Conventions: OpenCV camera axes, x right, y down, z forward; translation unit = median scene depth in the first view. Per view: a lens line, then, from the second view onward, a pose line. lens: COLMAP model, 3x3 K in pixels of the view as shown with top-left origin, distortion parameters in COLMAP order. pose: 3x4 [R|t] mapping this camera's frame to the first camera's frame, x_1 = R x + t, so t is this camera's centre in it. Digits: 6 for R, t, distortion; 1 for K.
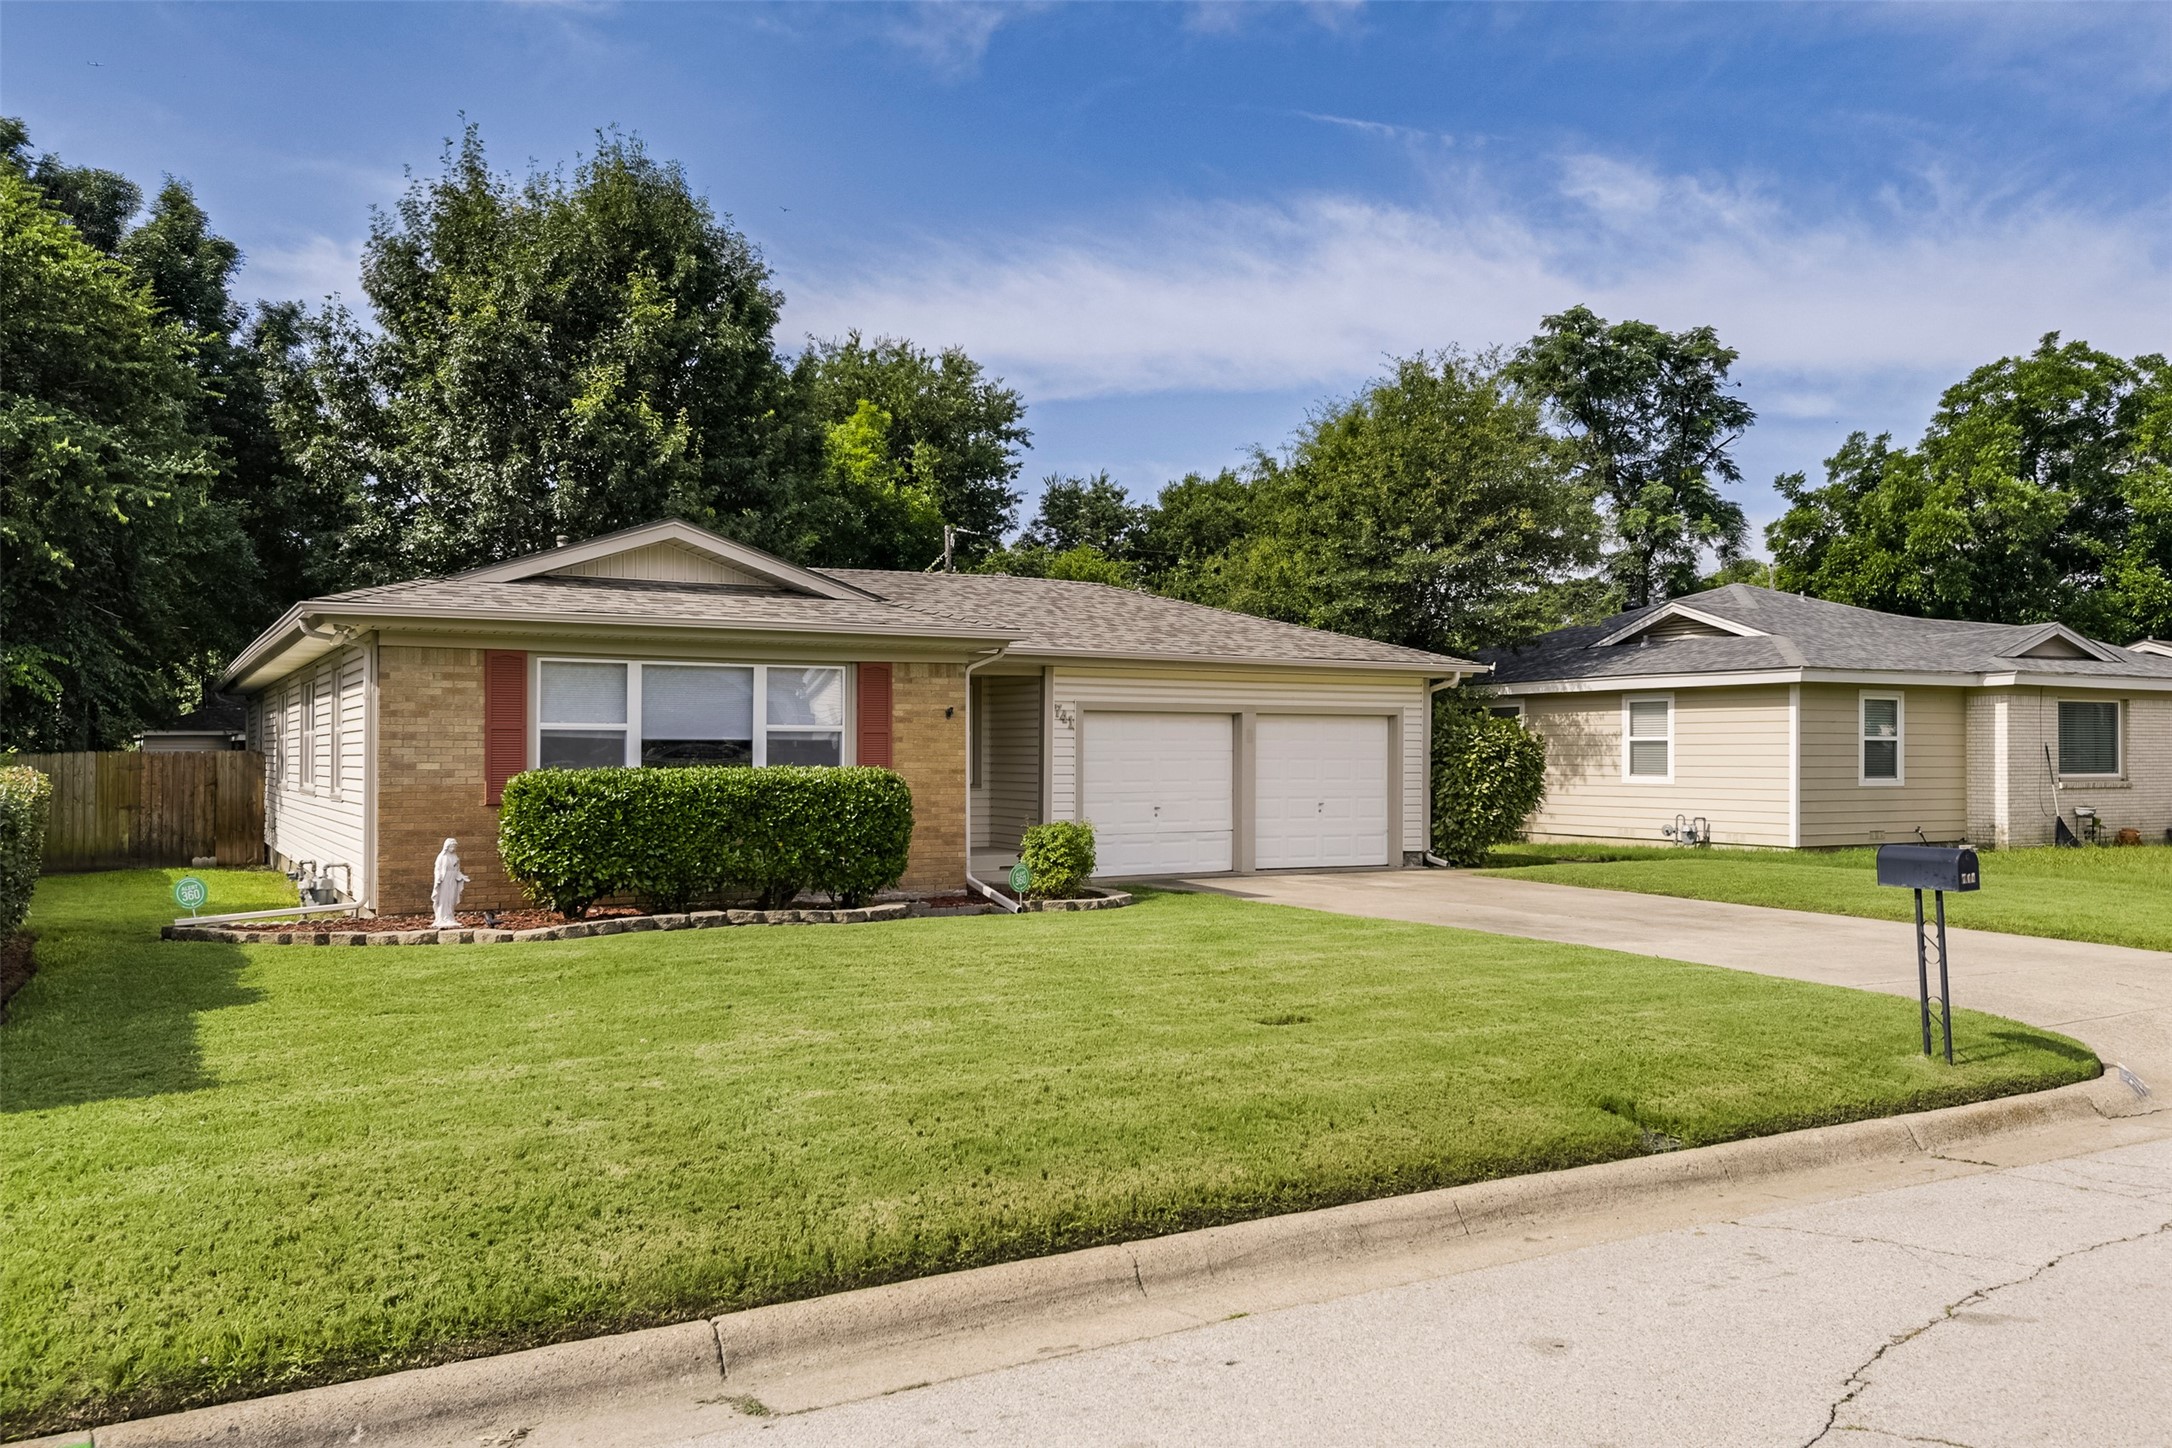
lens RADIAL K [[1651.3, 0, 1086.0], [0, 1651.3, 724.0], [0, 0, 1]] dist [-0.001850, -0.000491]
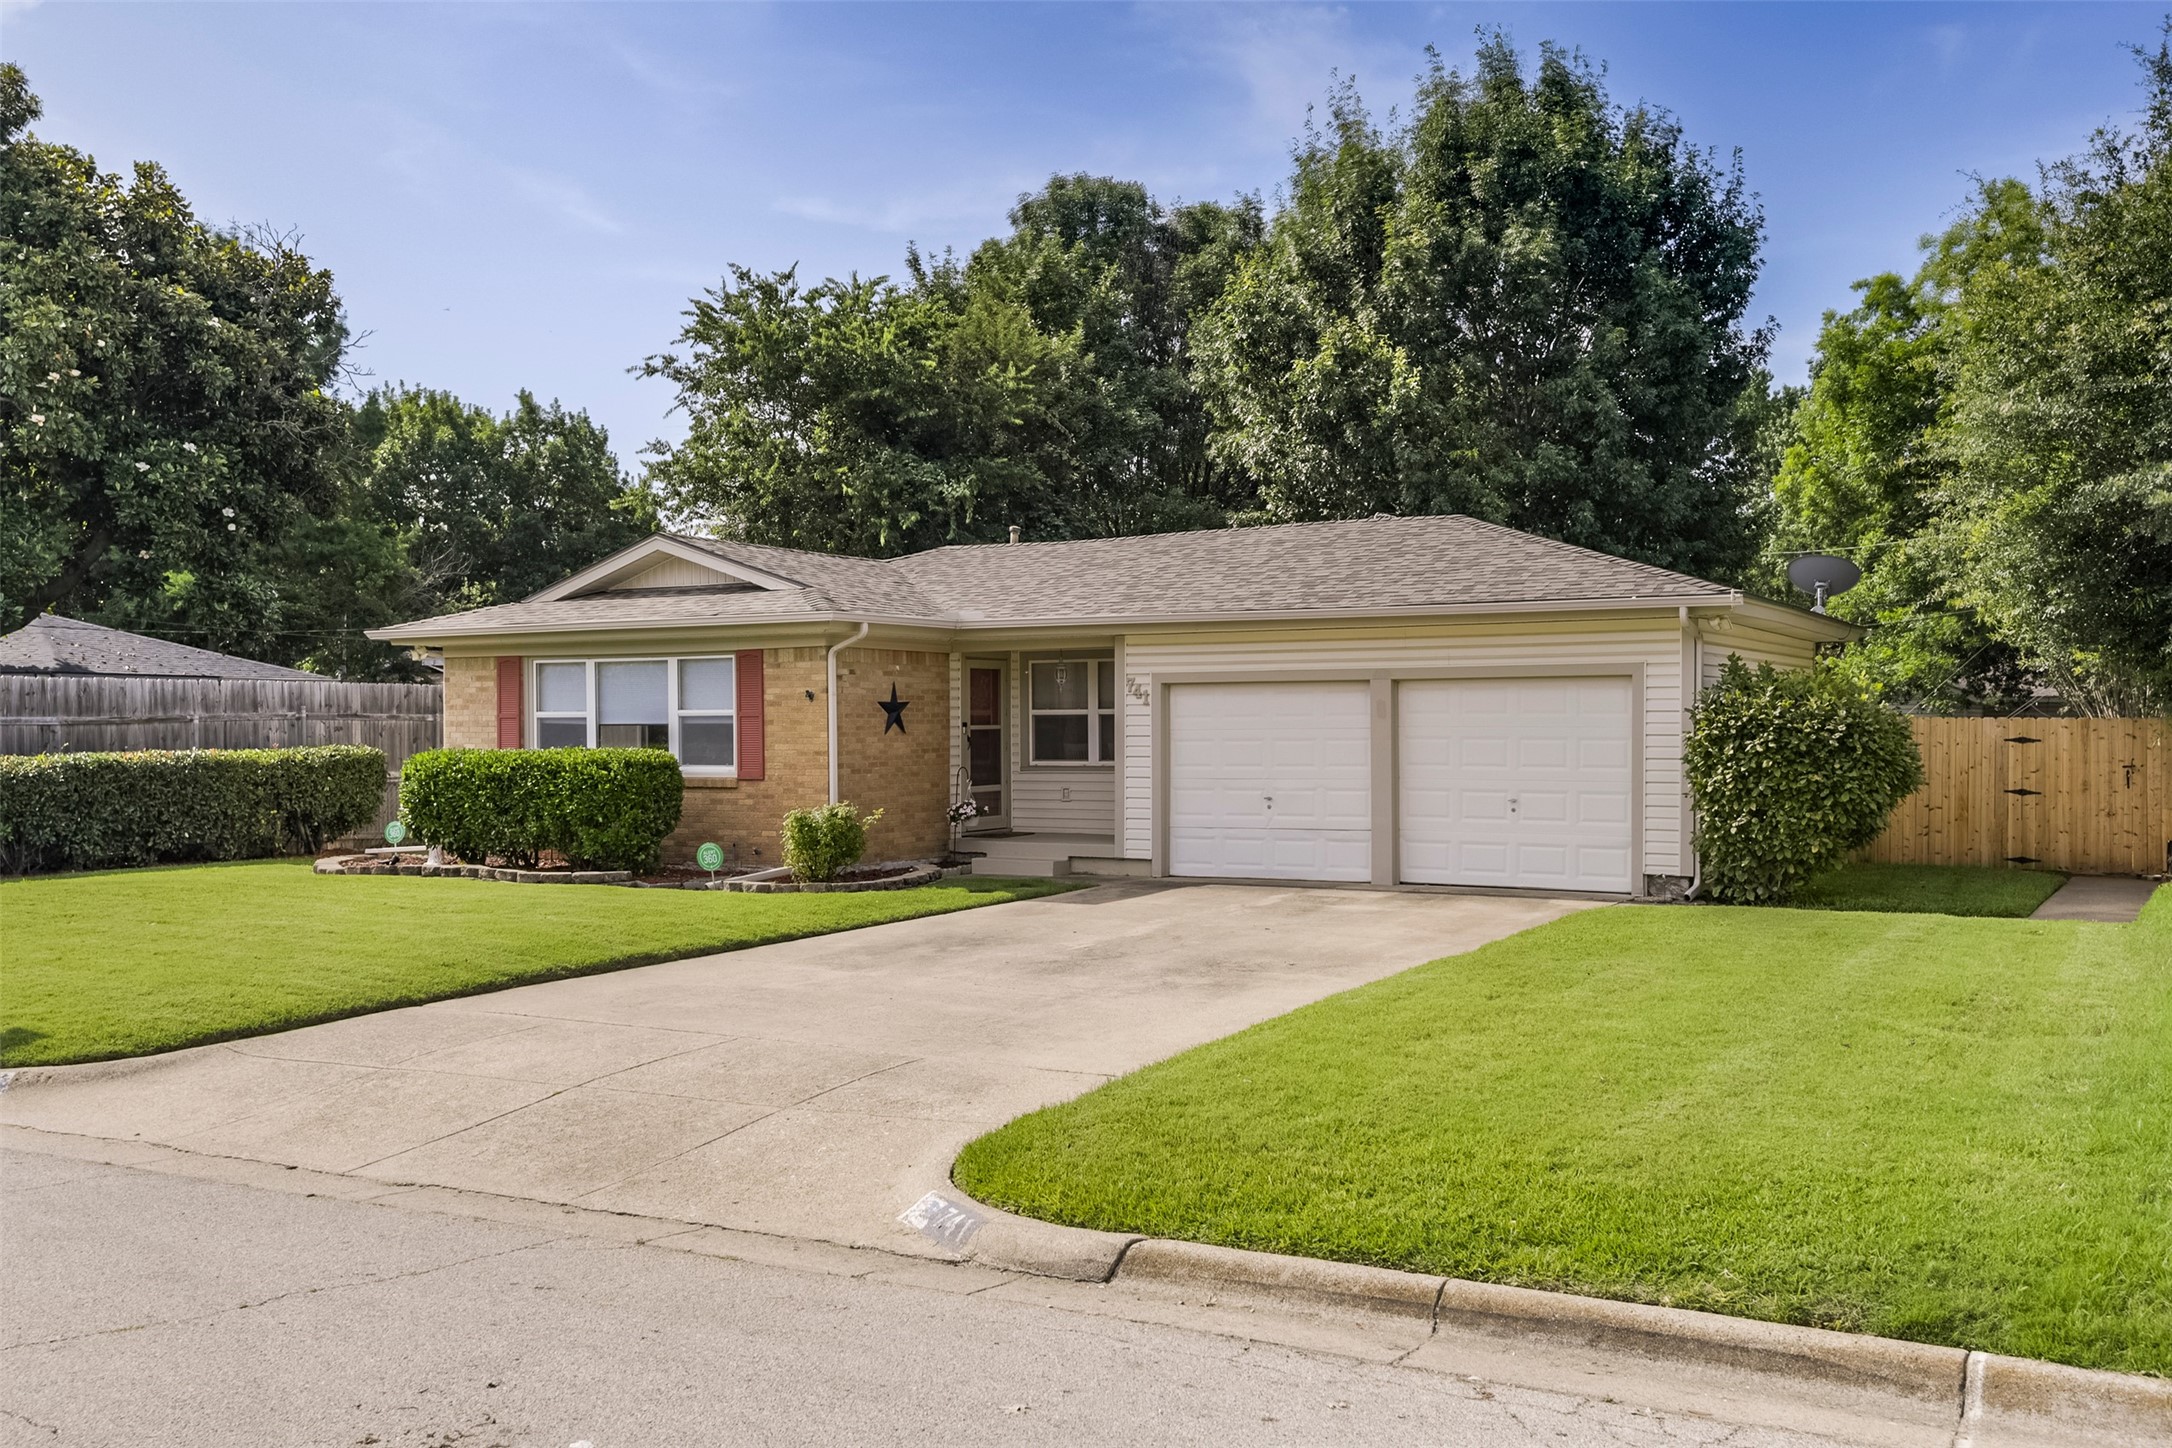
lens RADIAL K [[1959.2, 0, 1086.0], [0, 1959.2, 724.0], [0, 0, 1]] dist [0.004787, 0.000629]
pose [[0.521260, -0.004465, -0.853386, 1.040382], [0.022158, 0.999720, 0.008303, 0.004523], [0.853110, -0.023237, 0.521213, 0.516322]]
